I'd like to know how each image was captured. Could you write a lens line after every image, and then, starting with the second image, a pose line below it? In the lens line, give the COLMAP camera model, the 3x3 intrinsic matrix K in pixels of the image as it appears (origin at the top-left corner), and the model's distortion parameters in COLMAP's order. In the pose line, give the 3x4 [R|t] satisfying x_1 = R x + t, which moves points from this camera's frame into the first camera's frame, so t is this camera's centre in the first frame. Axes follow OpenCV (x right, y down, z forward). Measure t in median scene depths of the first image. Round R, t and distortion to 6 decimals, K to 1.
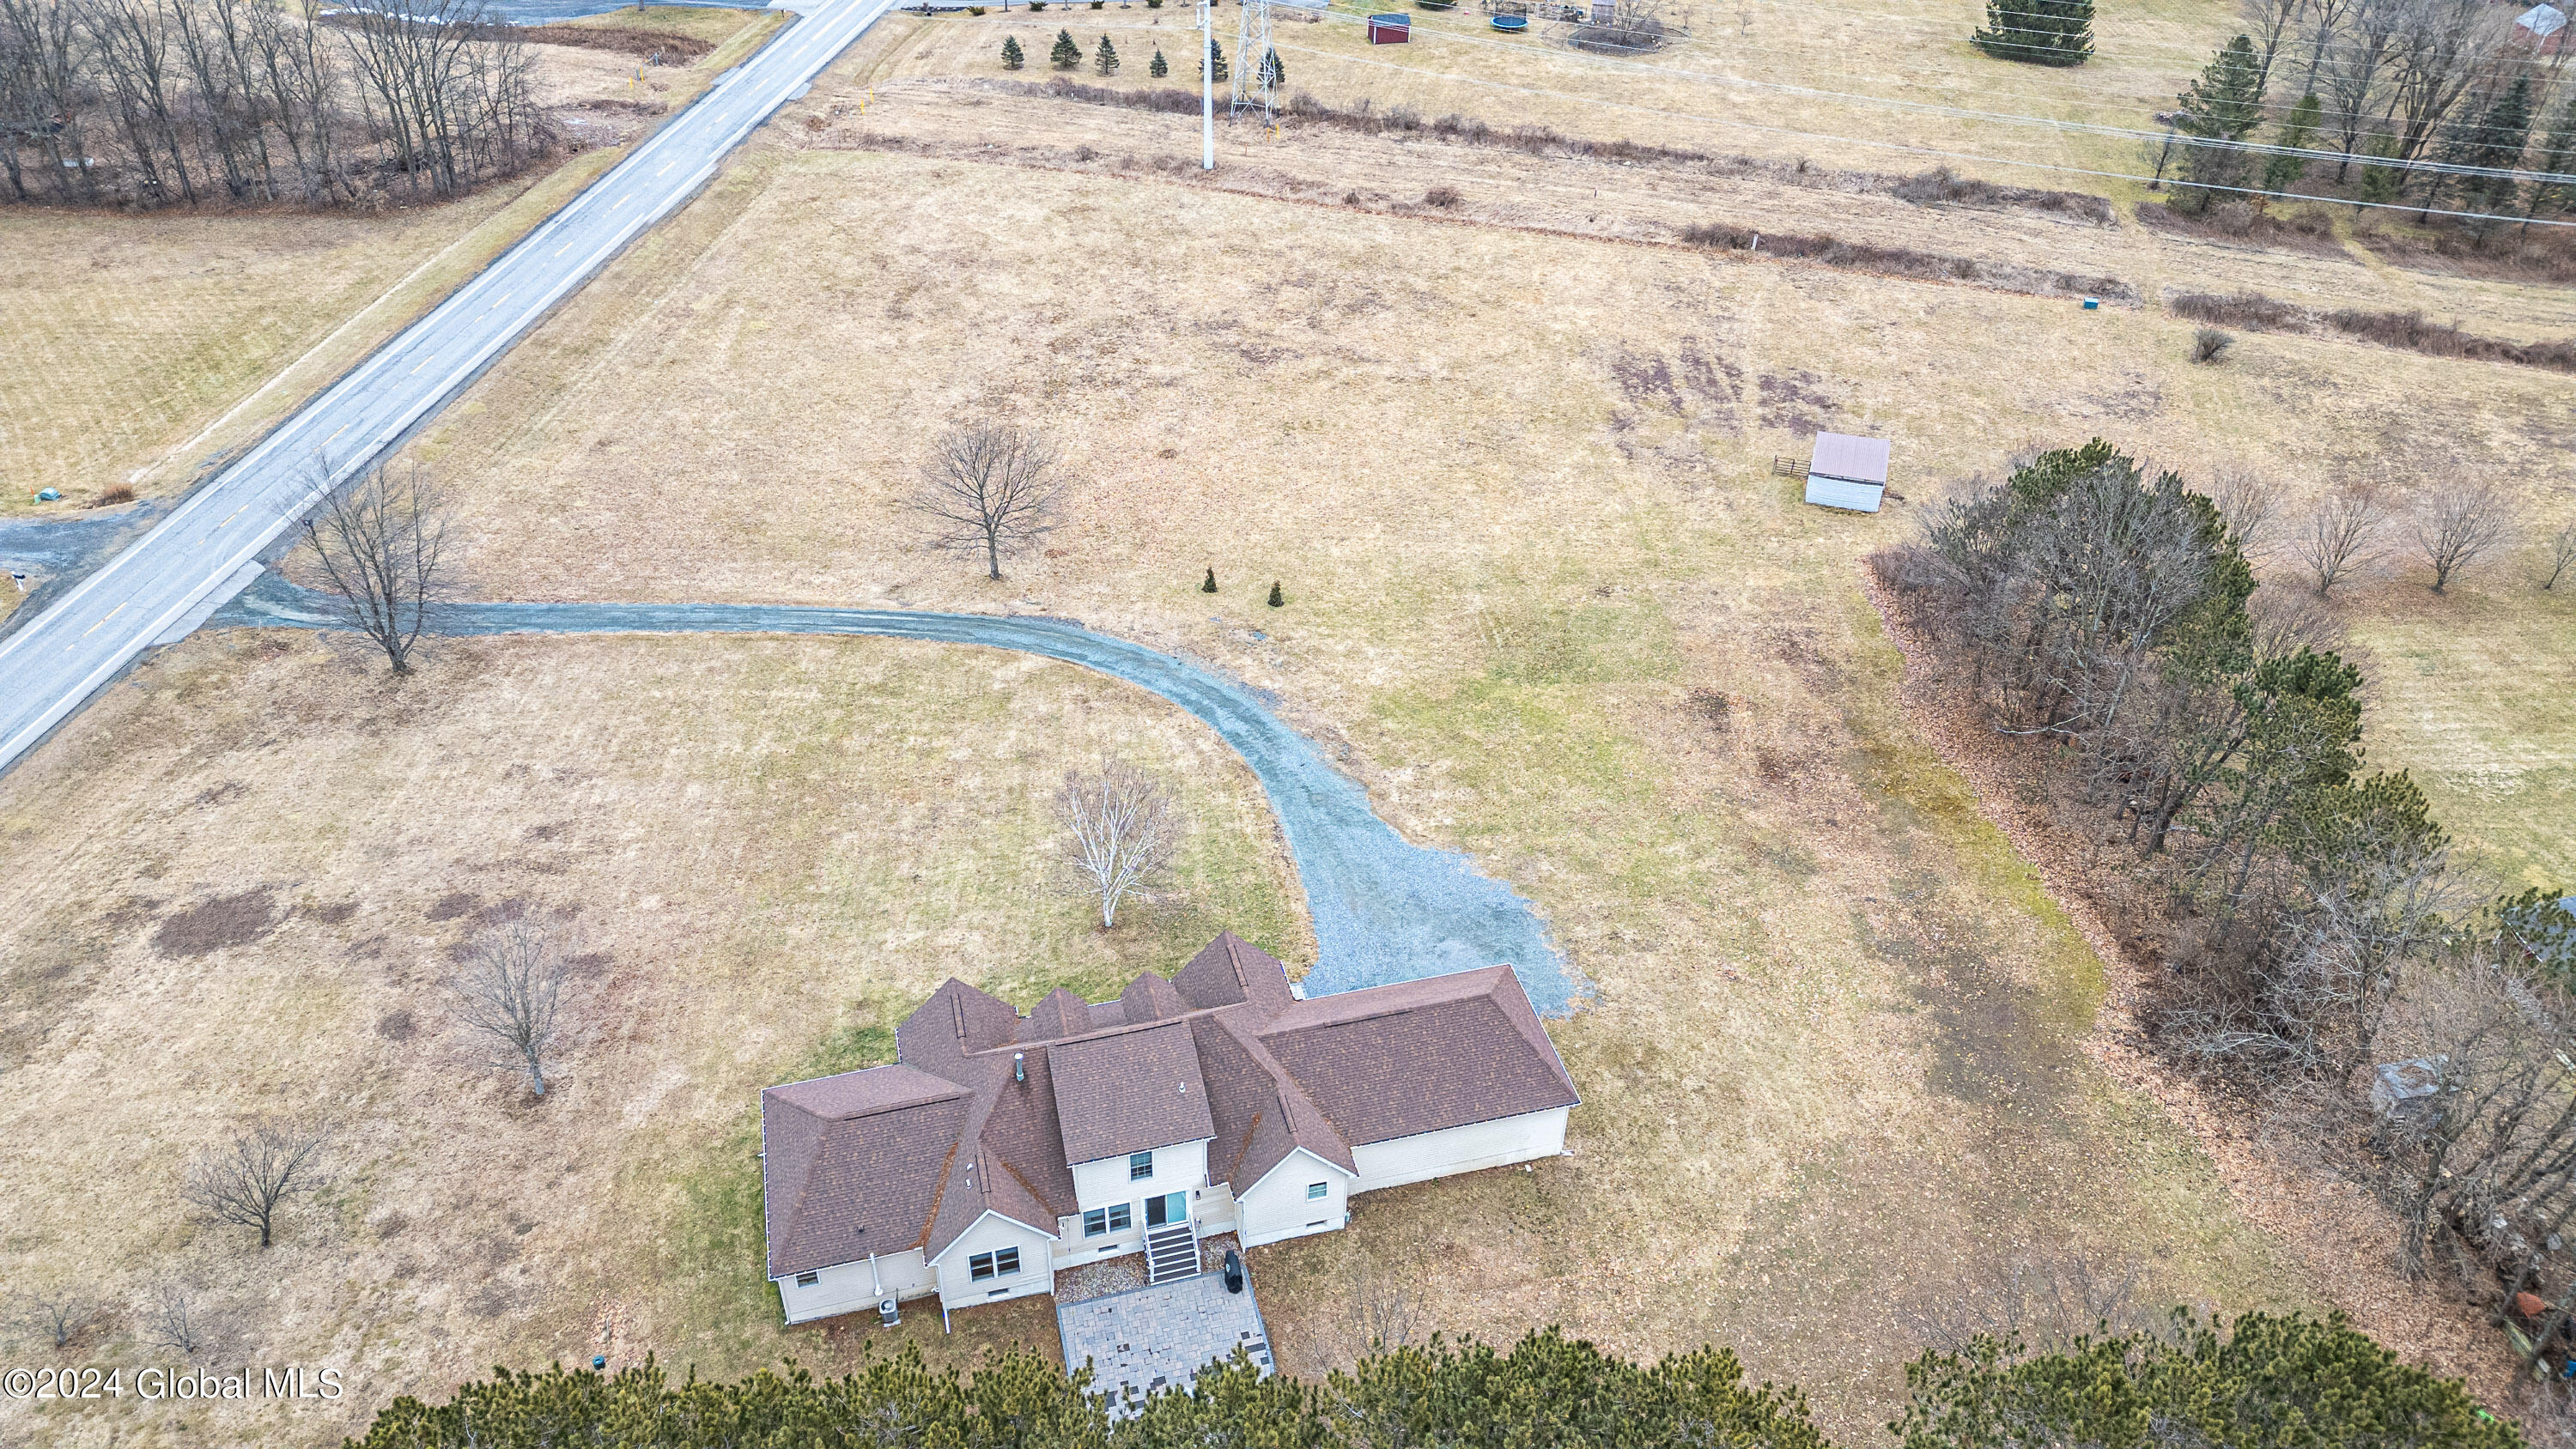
lens RADIAL K [[1785.7, 0, 1287.6], [0, 1785.7, 720.5], [0, 0, 1]] dist [0.084154, -0.084155]
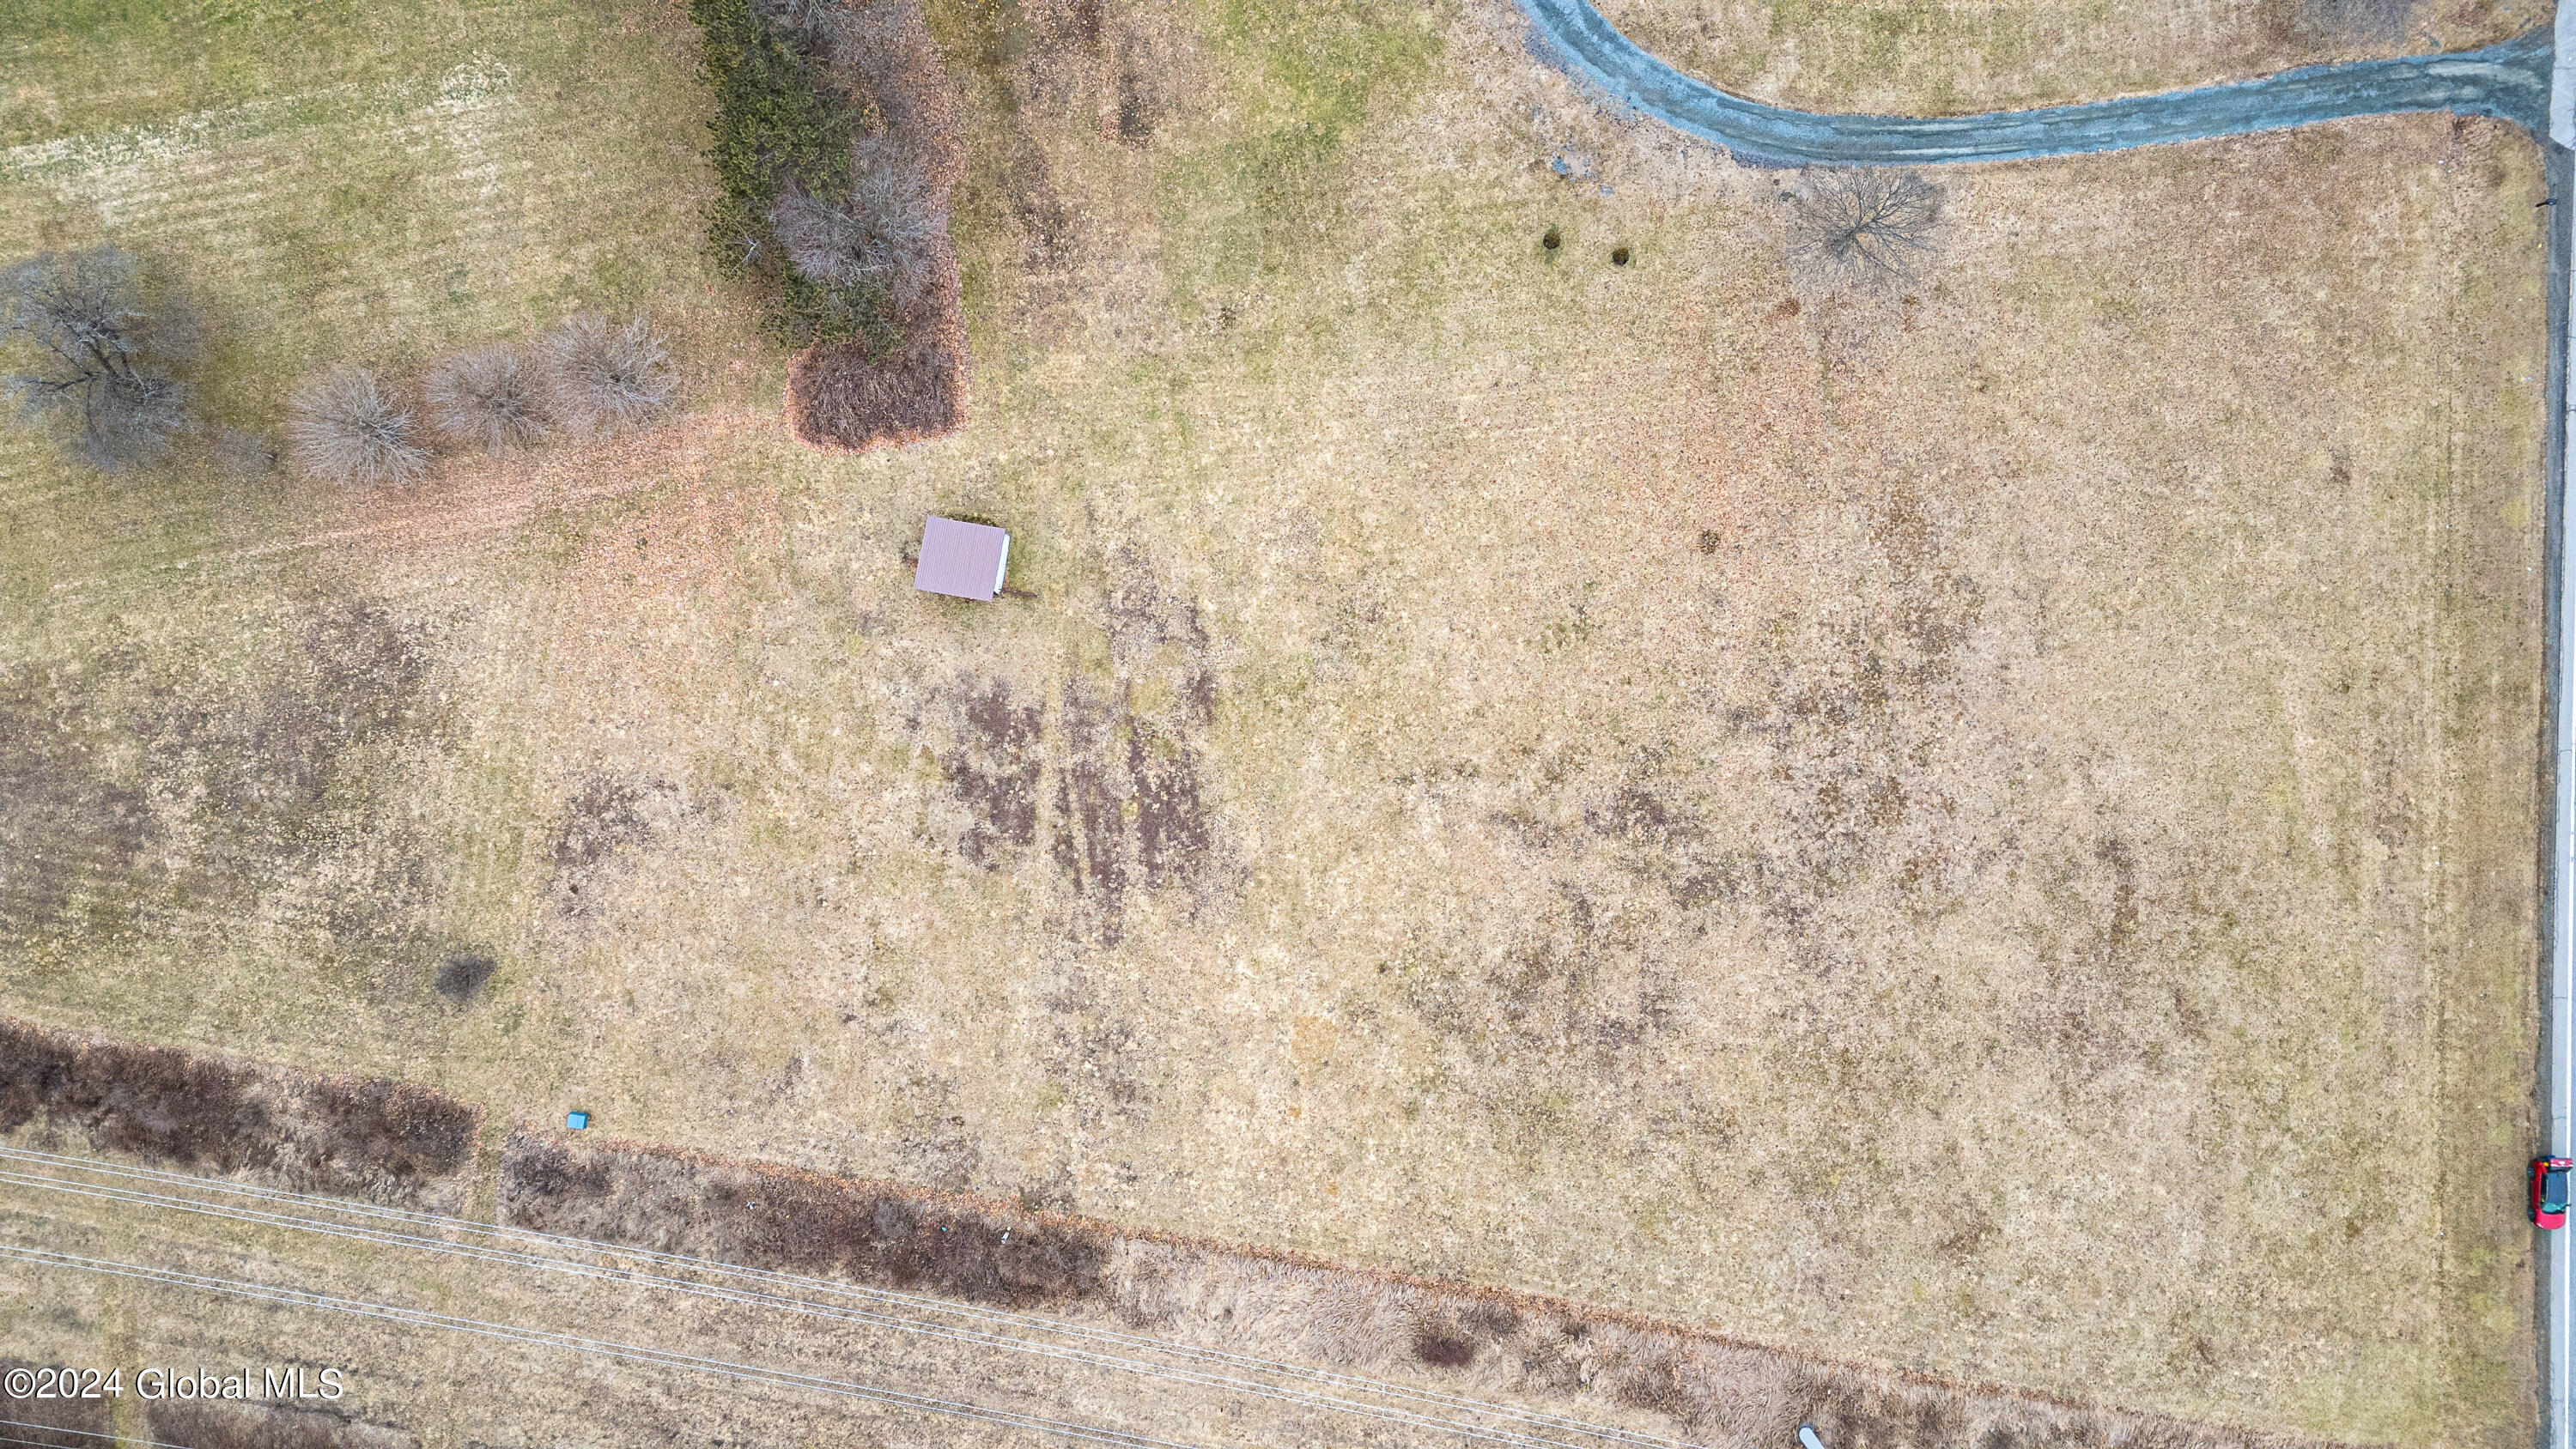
lens RADIAL K [[1785.7, 0, 1303.9], [0, 1785.7, 730.8], [0, 0, 1]] dist [0.084154, -0.084155]
pose [[-0.992396, 0.120624, -0.024478, 0.226208], [-0.092286, -0.597634, 0.796440, -1.220548], [0.081440, 0.792643, 0.604222, 0.704110]]
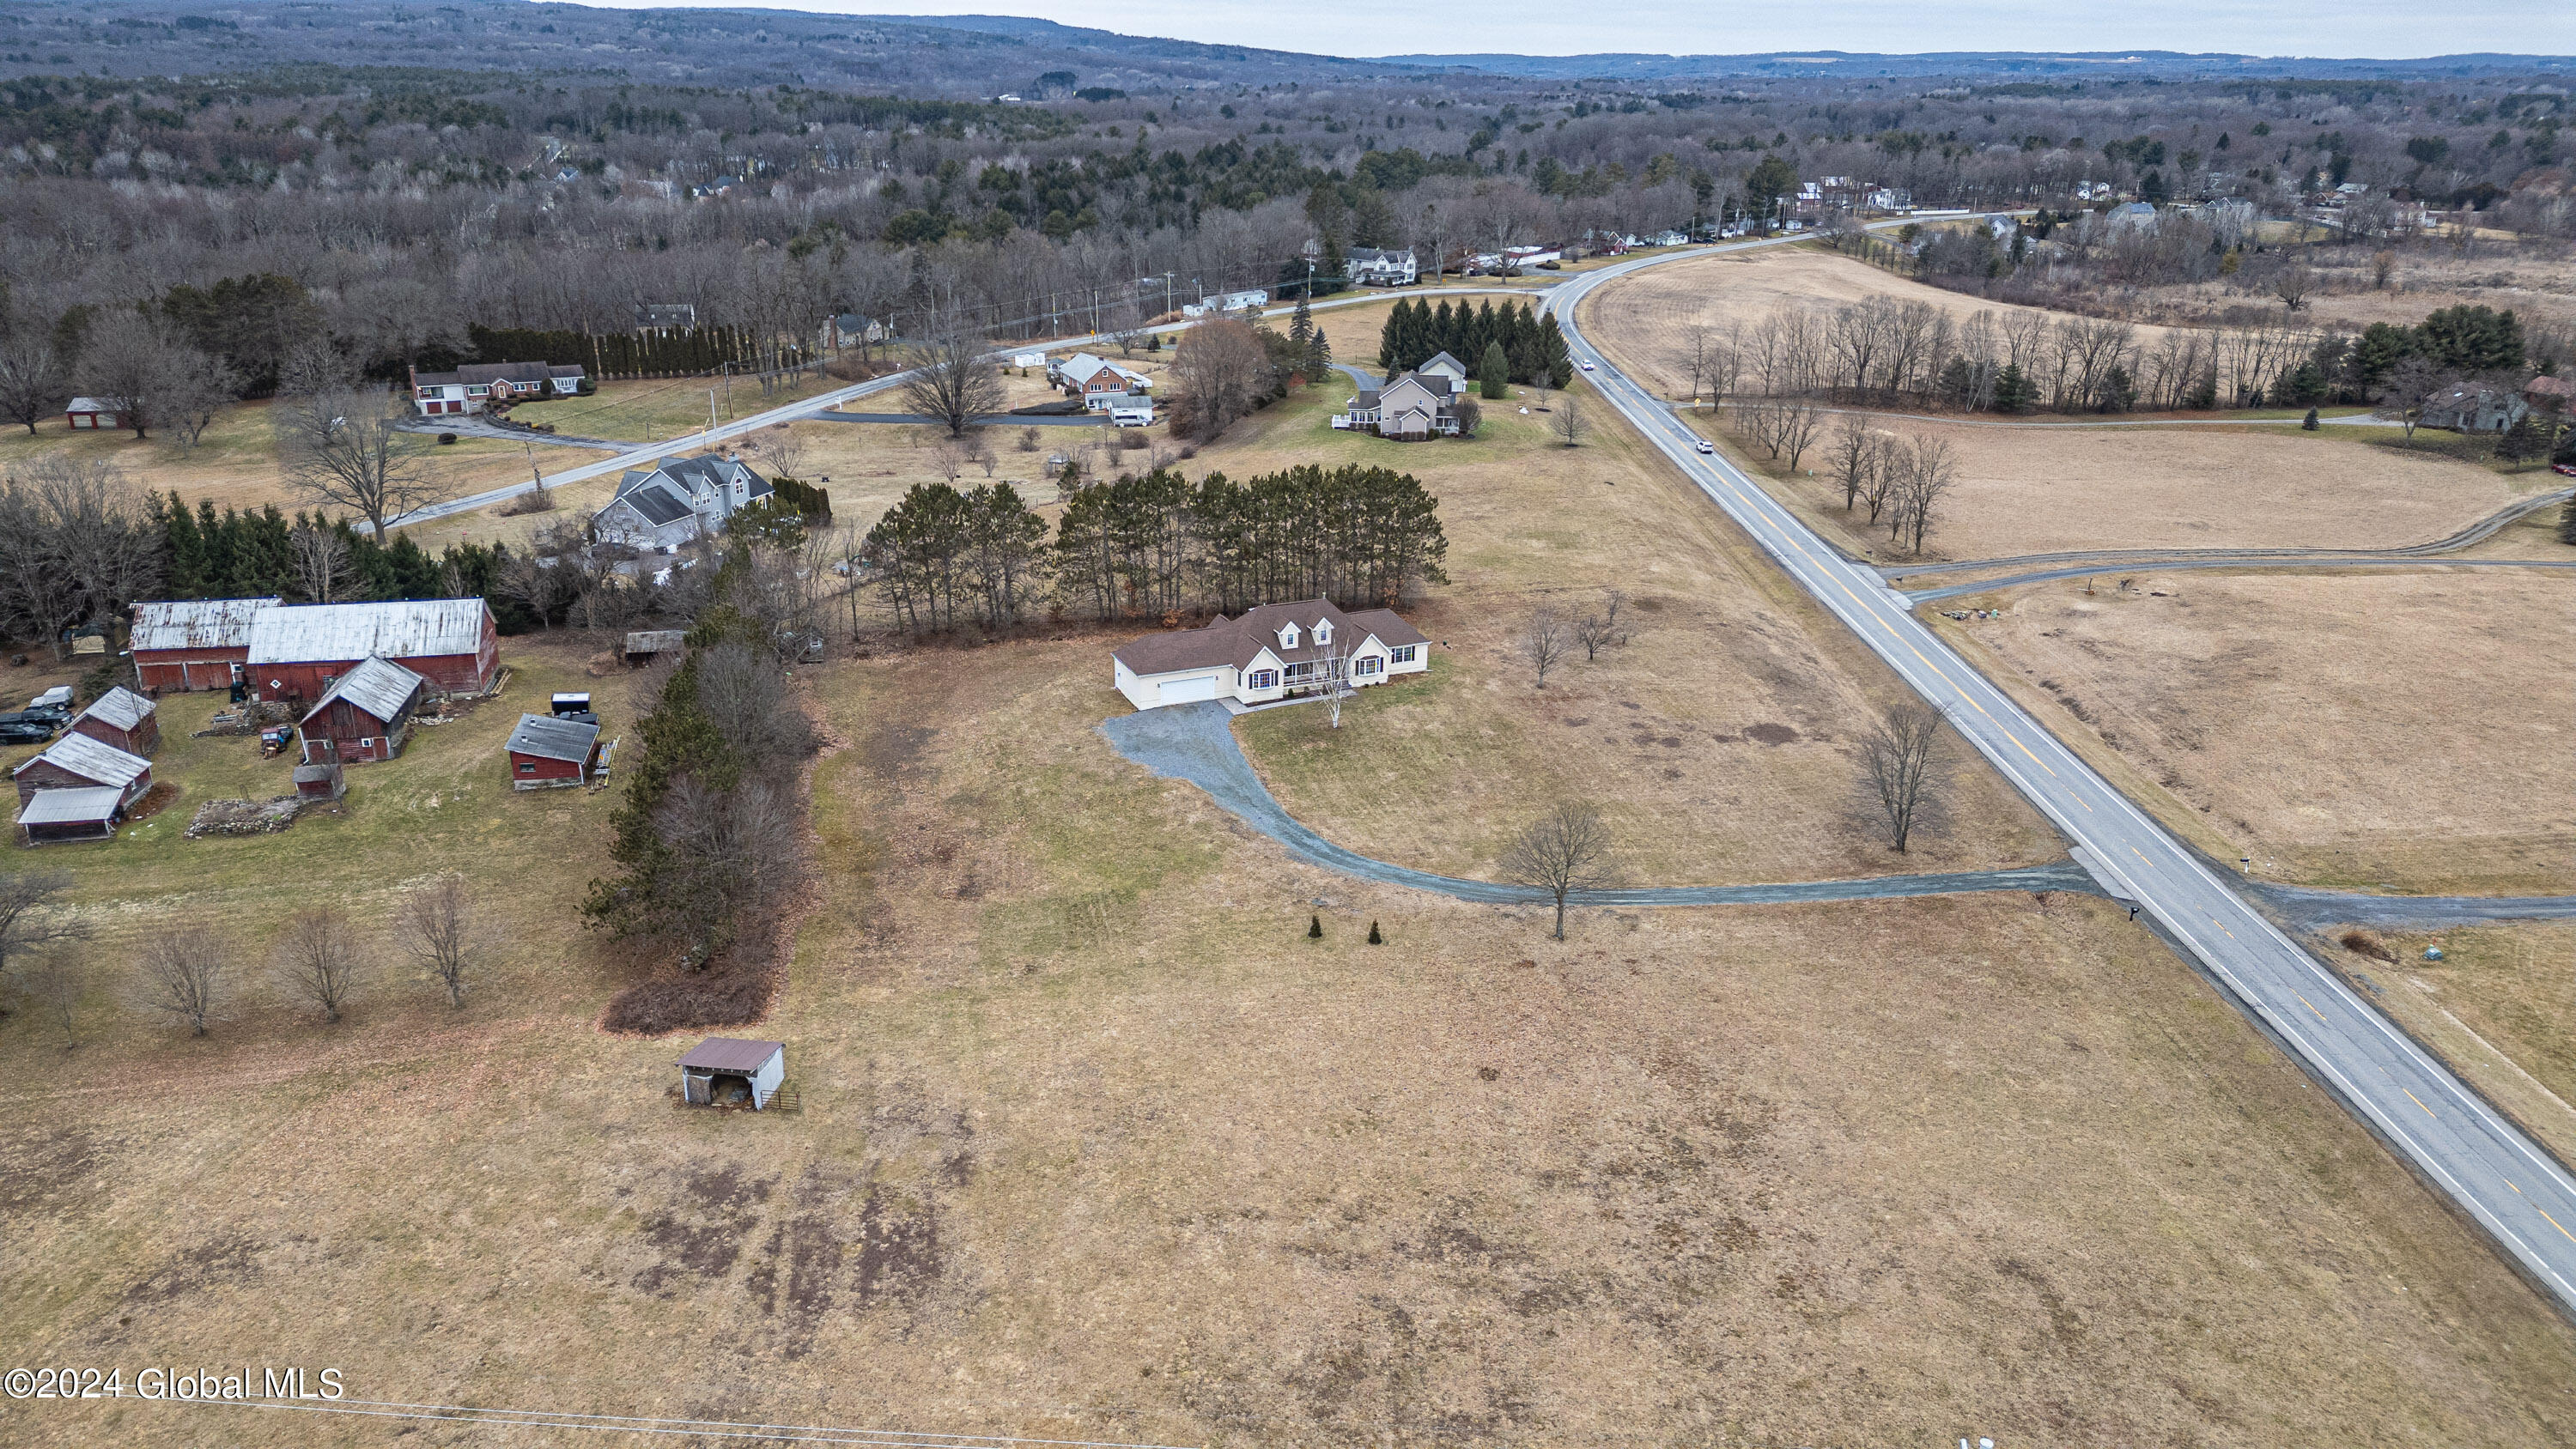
lens RADIAL K [[1785.7, 0, 1289.7], [0, 1785.7, 714.5], [0, 0, 1]] dist [0.084154, -0.084155]
pose [[-0.987192, 0.023121, -0.157850, 0.229409], [-0.118331, 0.557498, 0.821702, -1.323944], [0.107000, 0.829856, -0.547622, 1.808263]]
